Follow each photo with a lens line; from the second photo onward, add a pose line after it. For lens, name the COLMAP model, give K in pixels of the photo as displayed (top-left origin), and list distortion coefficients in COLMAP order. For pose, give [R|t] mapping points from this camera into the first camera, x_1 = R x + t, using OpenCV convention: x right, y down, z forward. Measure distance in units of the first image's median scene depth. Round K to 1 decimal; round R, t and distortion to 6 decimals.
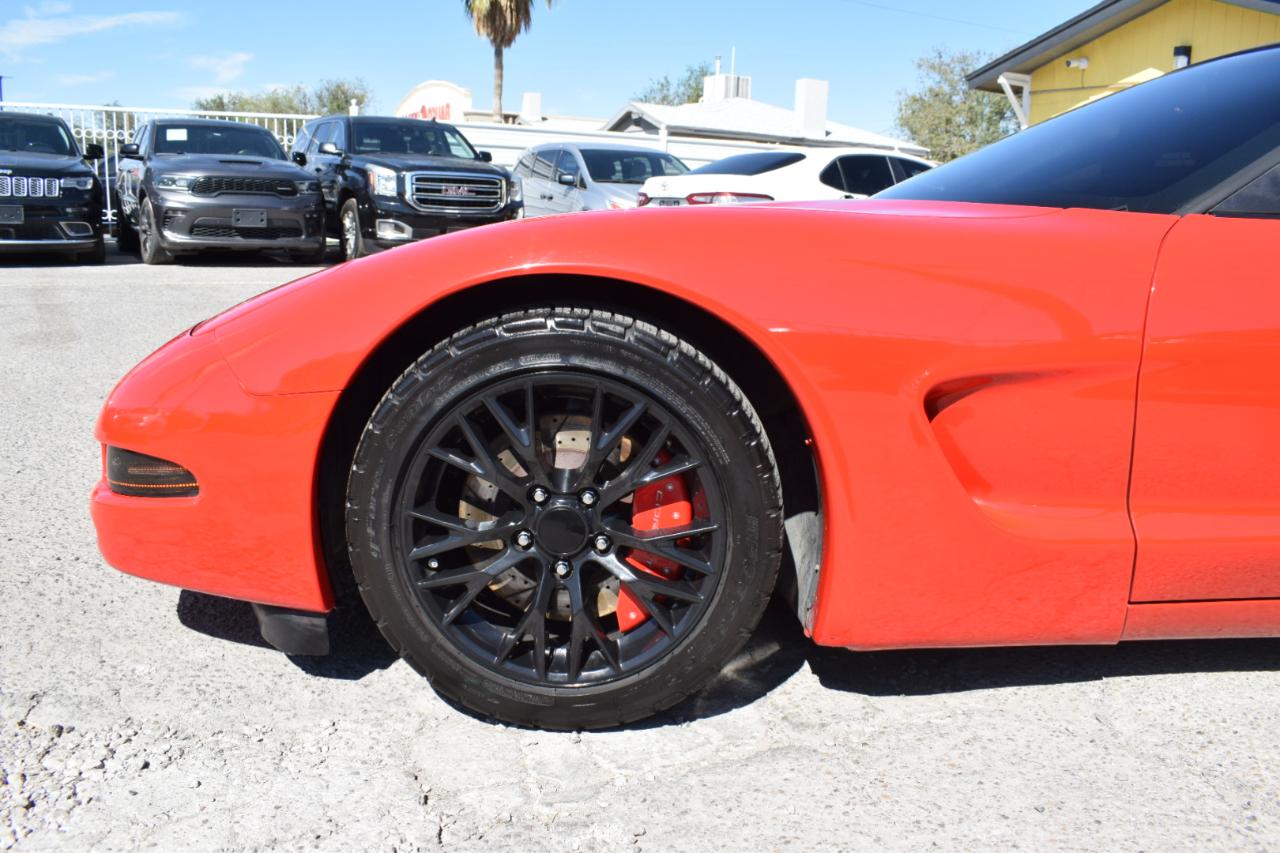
lens RADIAL K [[995.8, 0, 640.0], [0, 995.8, 426.5], [0, 0, 1]] dist [-0.086807, 0.002820]
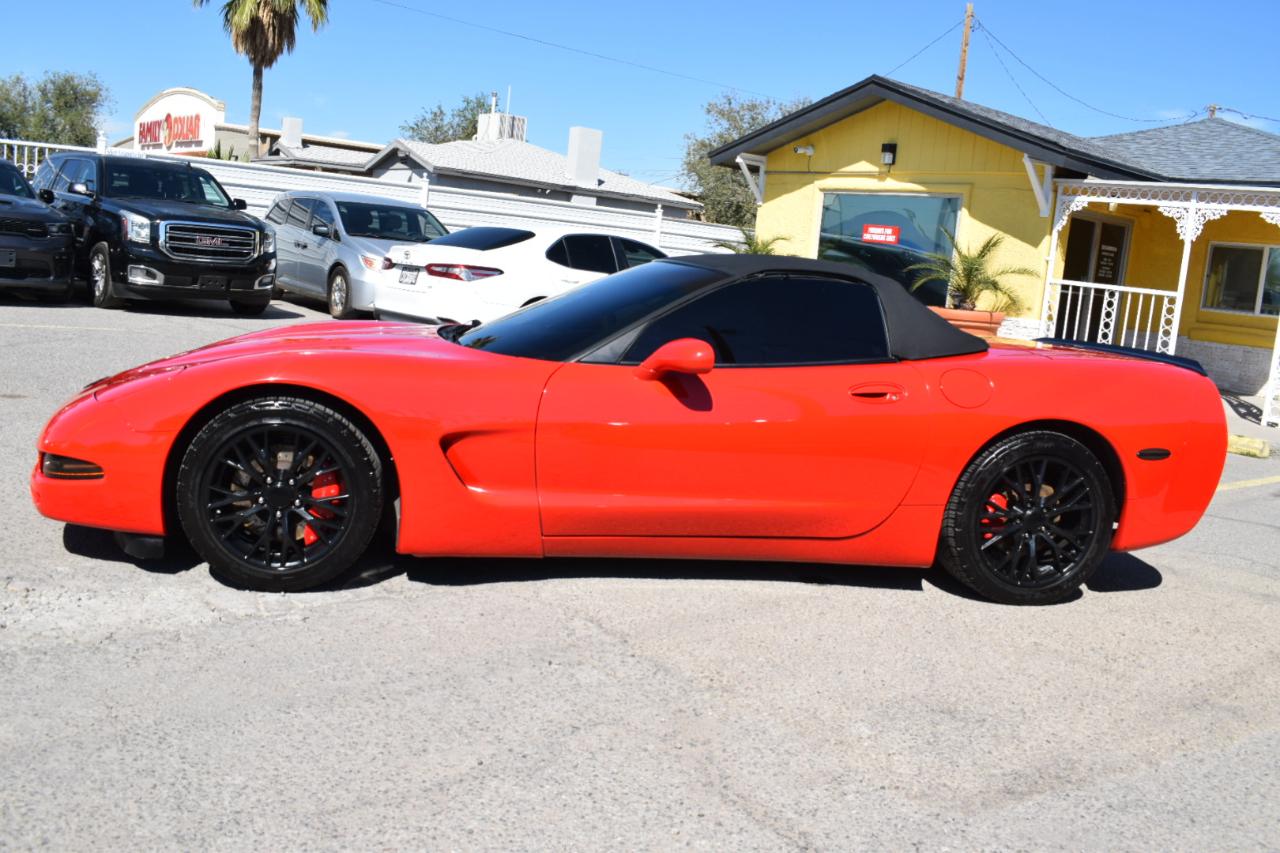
lens RADIAL K [[1123.0, 0, 640.0], [0, 1123.0, 426.5], [0, 0, 1]] dist [-0.087413, 0.012005]
pose [[0.979276, 0.026961, 0.200728, 0.027852], [-0.016658, 0.998464, -0.052842, 0.008894], [-0.201844, 0.048403, 0.978221, -0.214444]]
